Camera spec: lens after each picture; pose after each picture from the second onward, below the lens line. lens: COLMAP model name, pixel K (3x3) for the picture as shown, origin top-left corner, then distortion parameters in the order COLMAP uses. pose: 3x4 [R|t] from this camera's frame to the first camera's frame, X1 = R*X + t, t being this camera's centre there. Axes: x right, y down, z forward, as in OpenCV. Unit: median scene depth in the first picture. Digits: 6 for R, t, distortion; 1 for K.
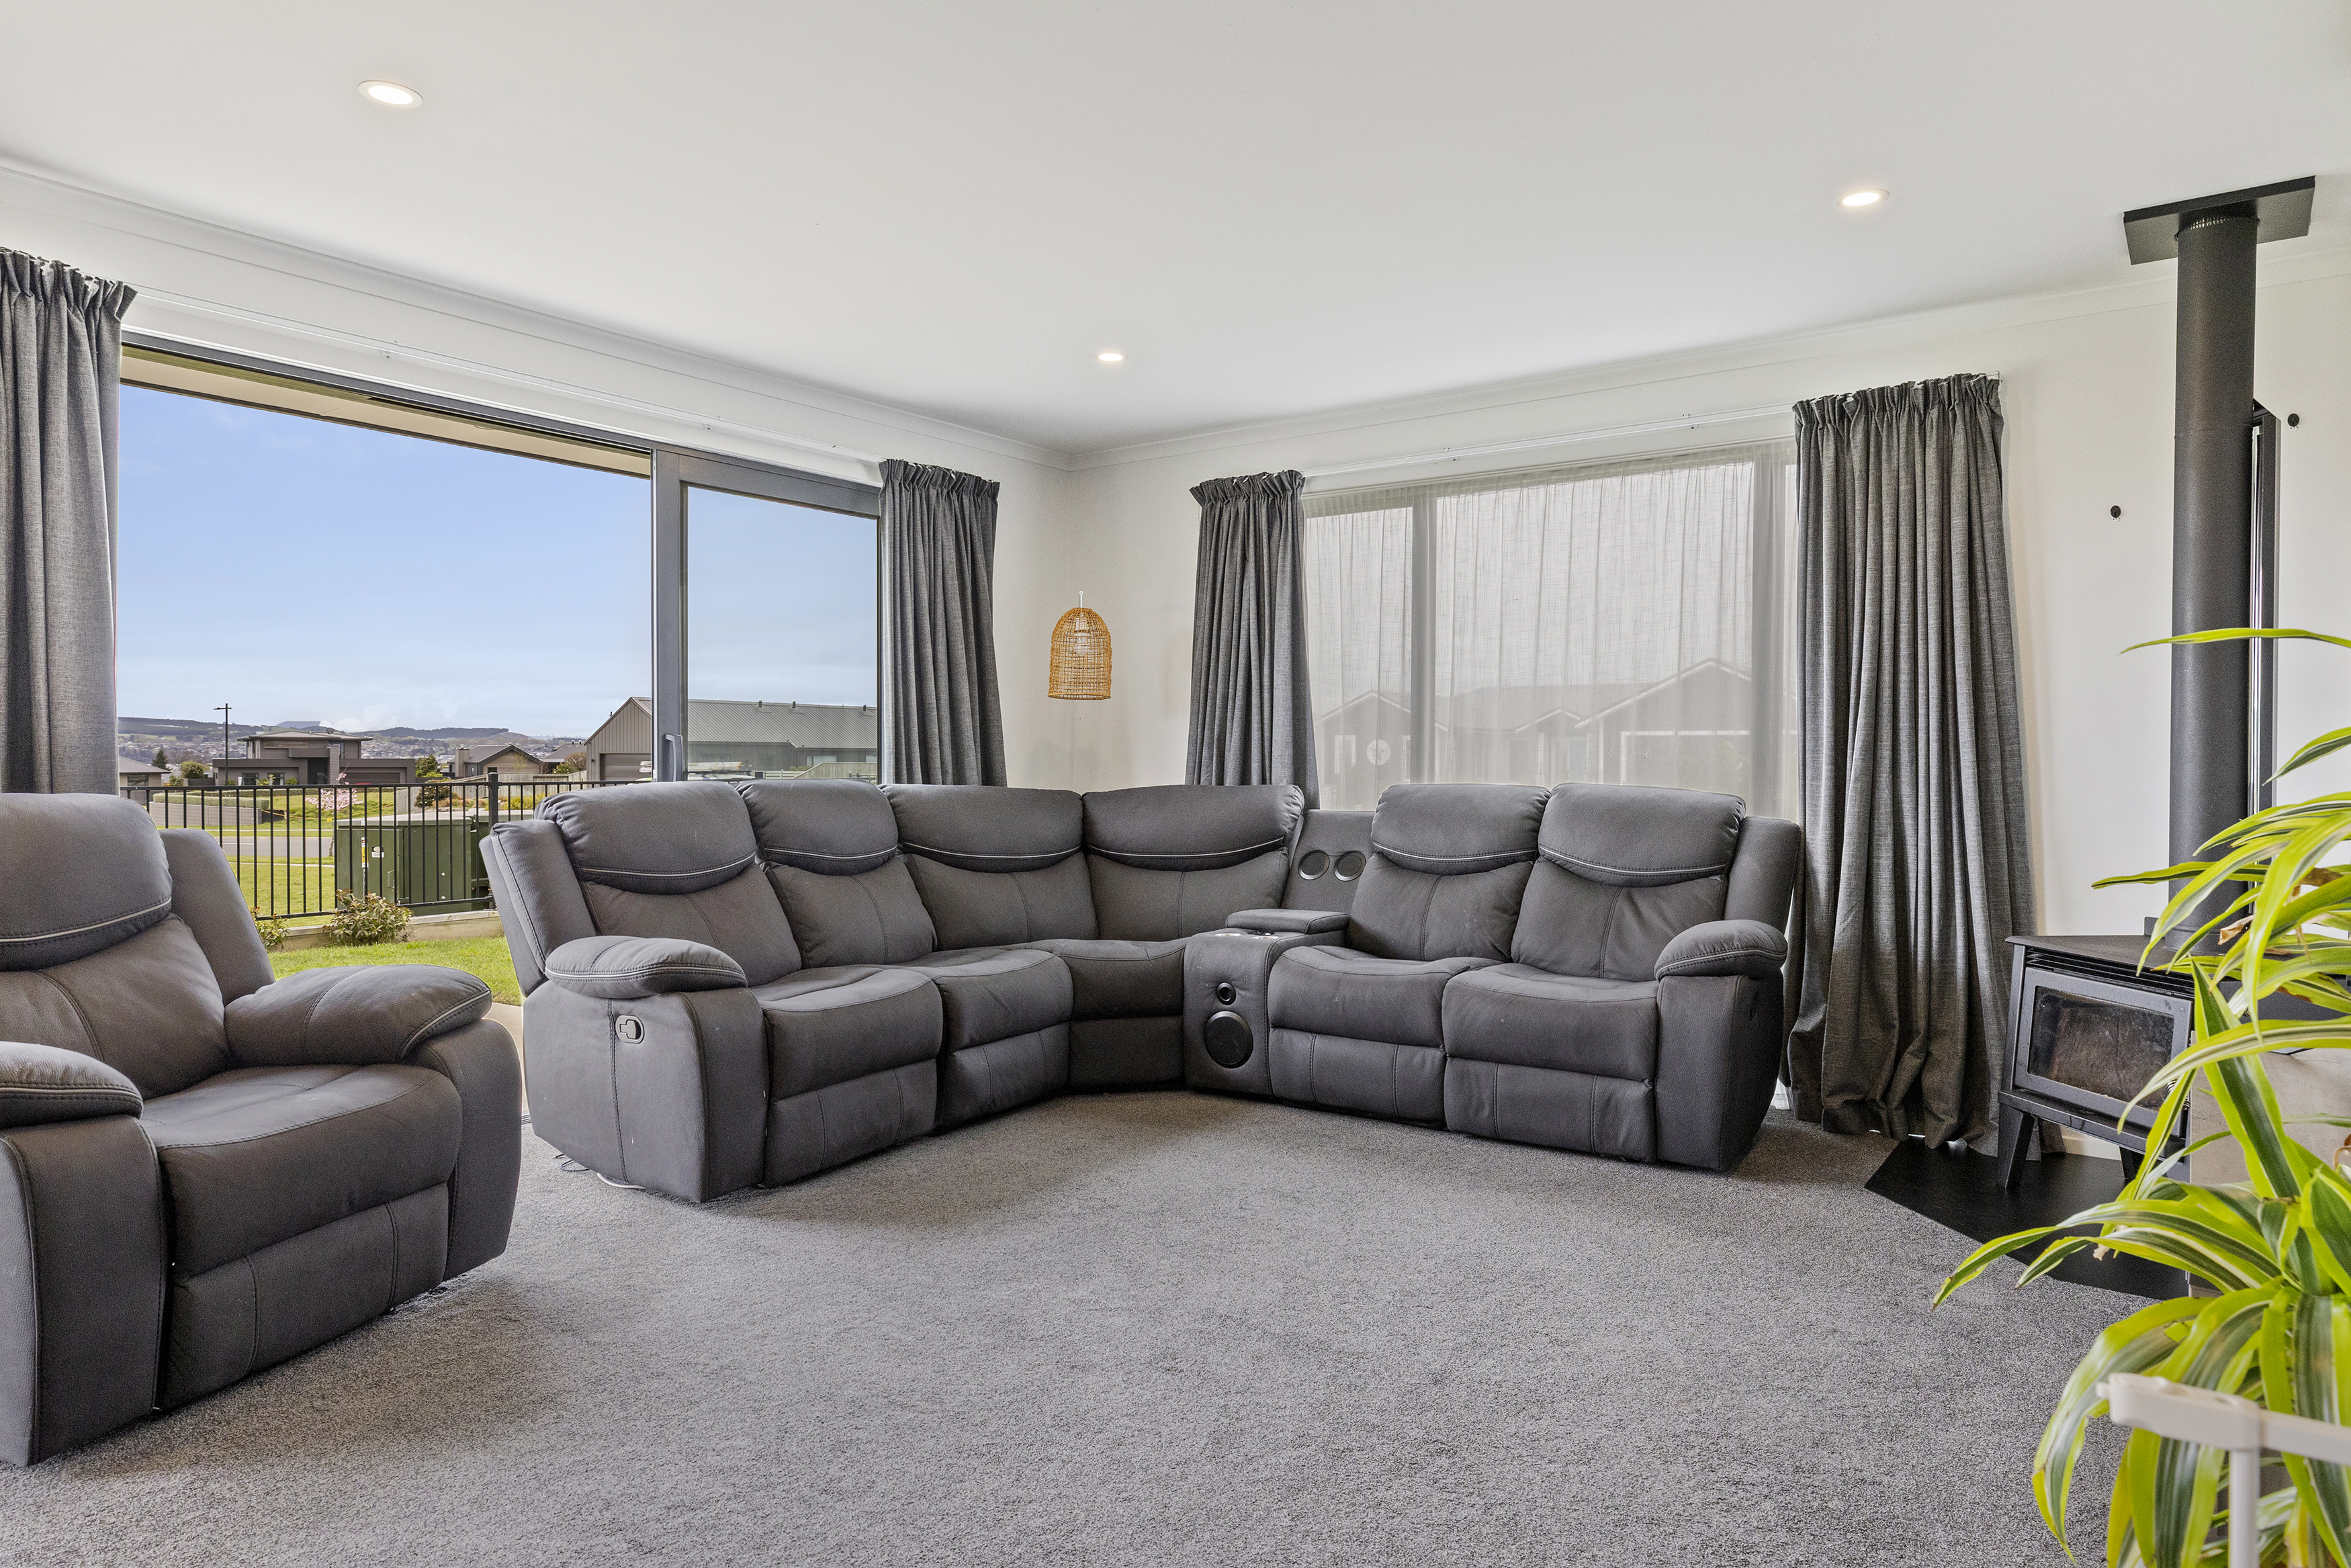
lens RADIAL K [[1377.0, 0, 1175.5], [0, 1377.0, 784.0], [0, 0, 1]] dist [-0.002871, -0.001777]
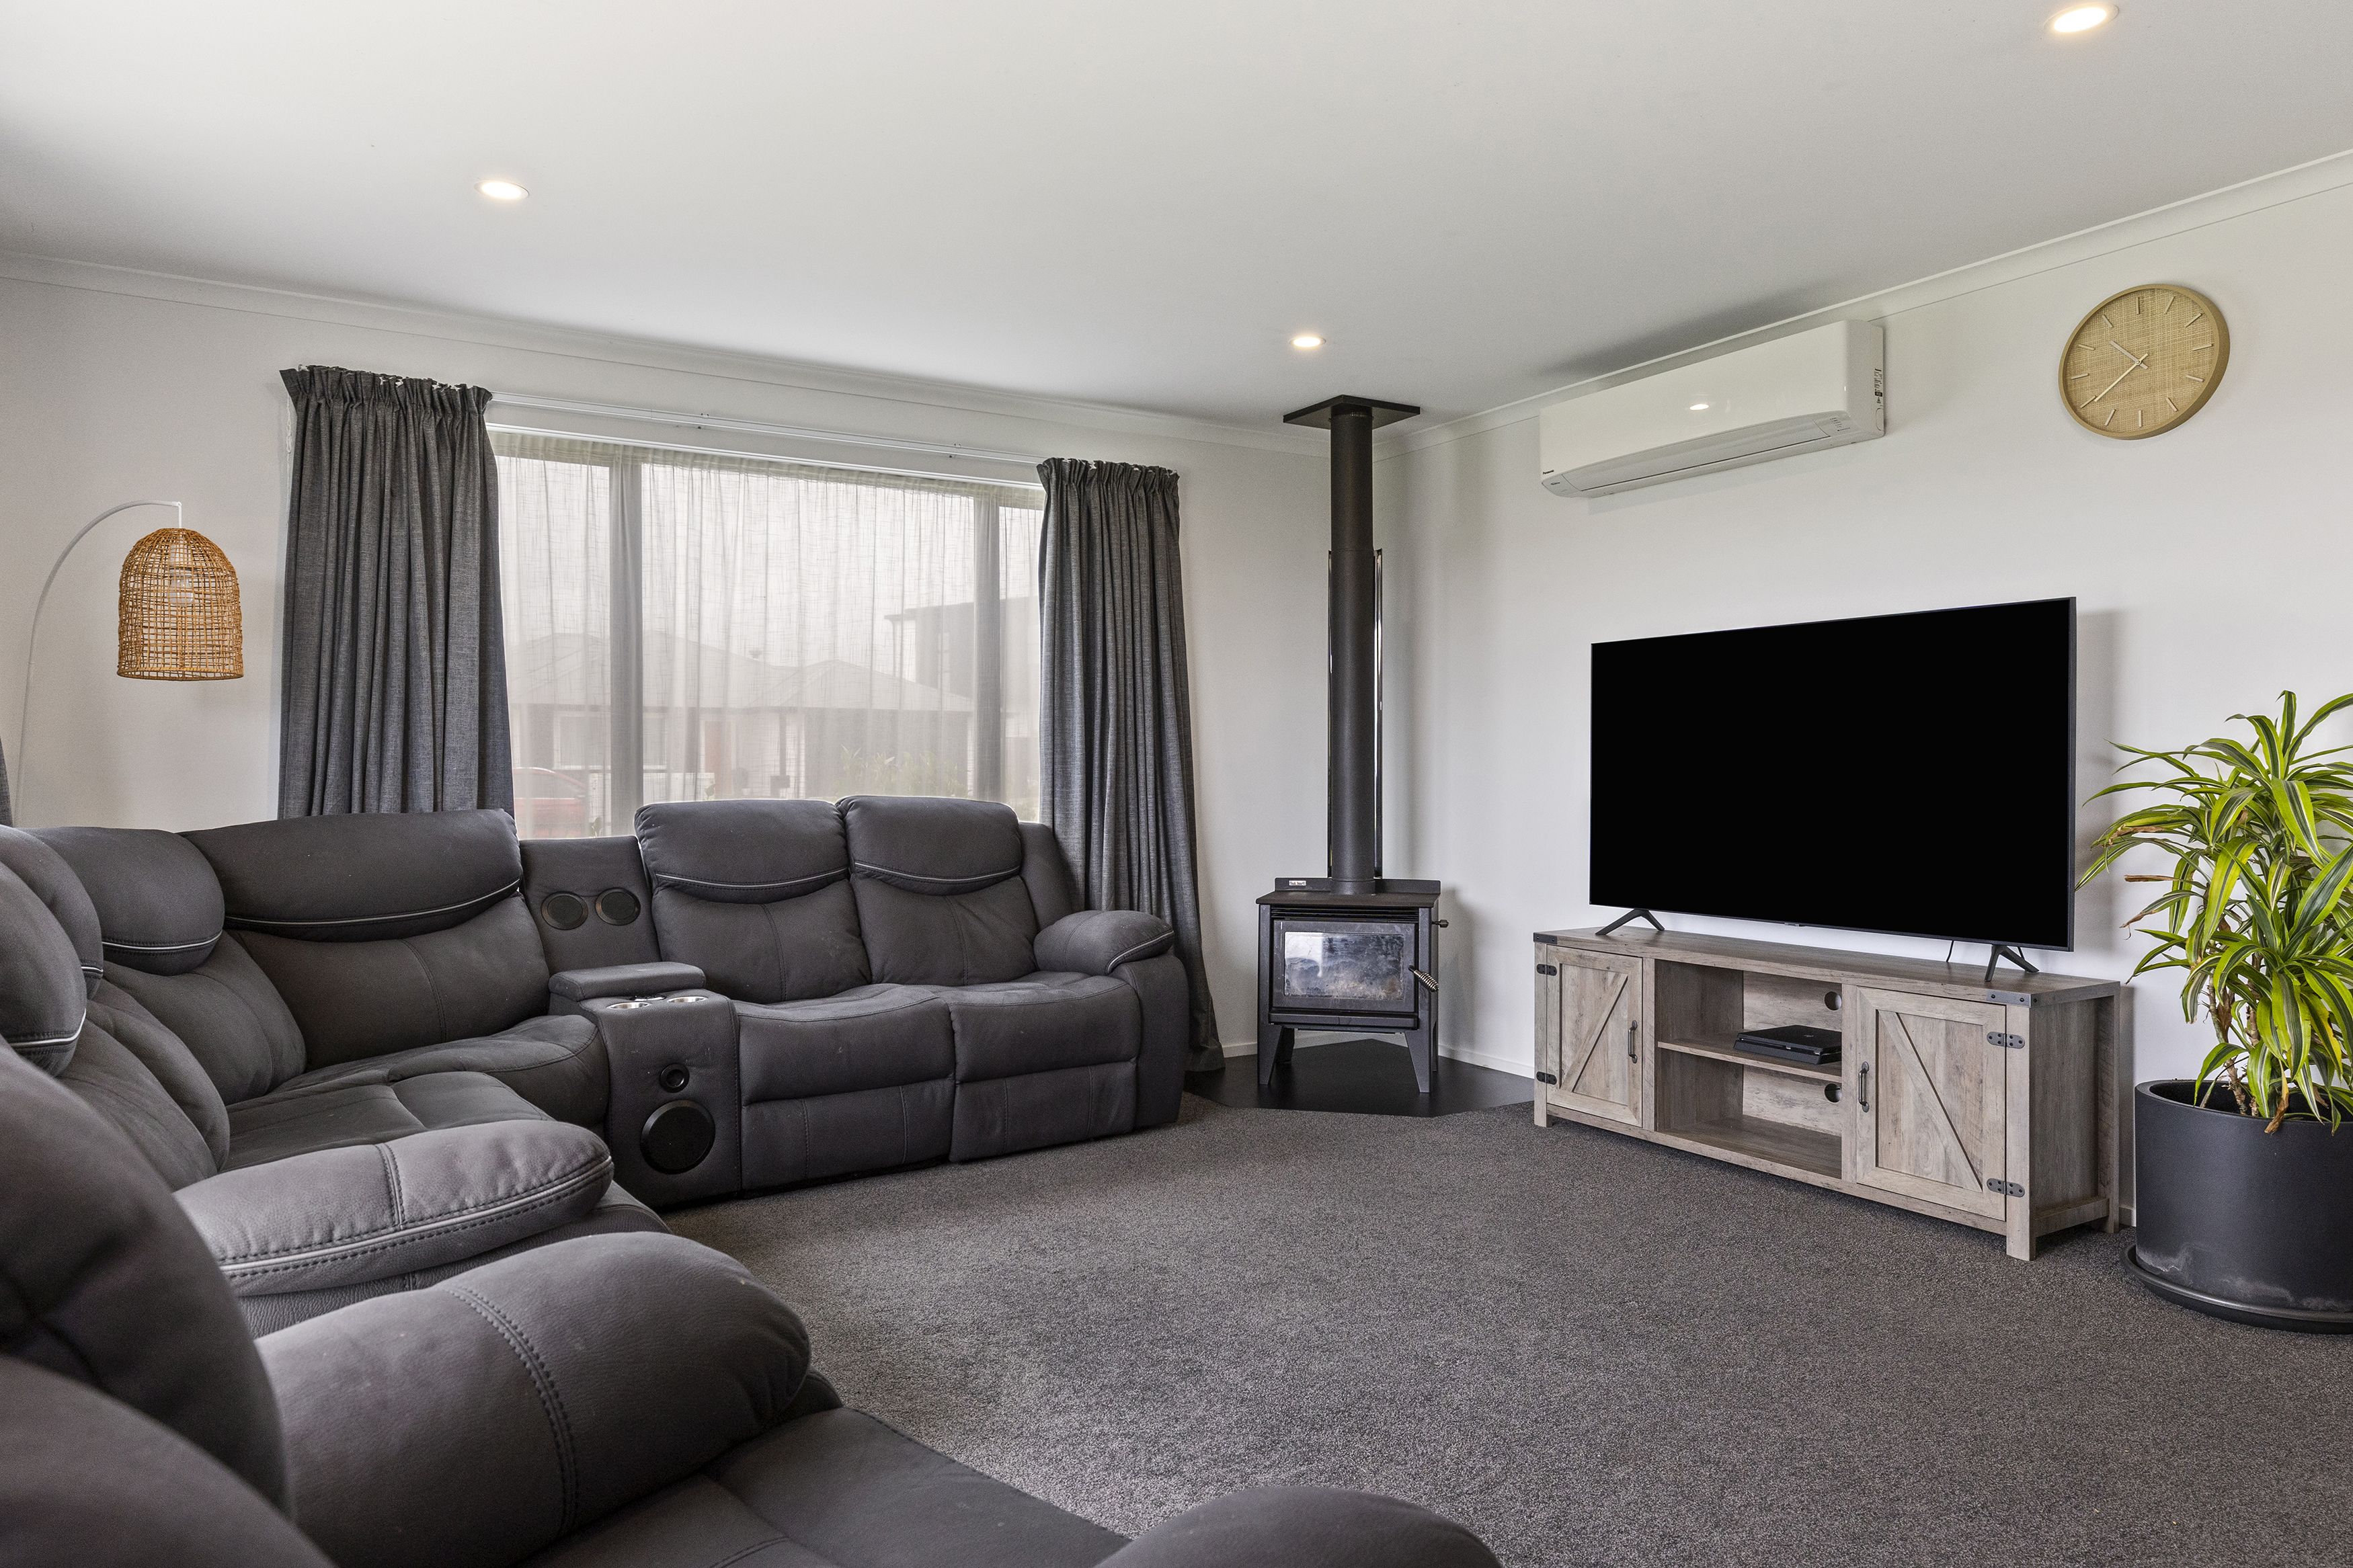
lens RADIAL K [[1449.8, 0, 1176.5], [0, 1449.8, 784.0], [0, 0, 1]] dist [0.001734, 0.000552]
pose [[0.387364, -0.014603, 0.921811, -0.630762], [0.024635, 0.999681, 0.005484, -0.010366], [-0.921598, 0.020585, 0.387600, 0.445966]]
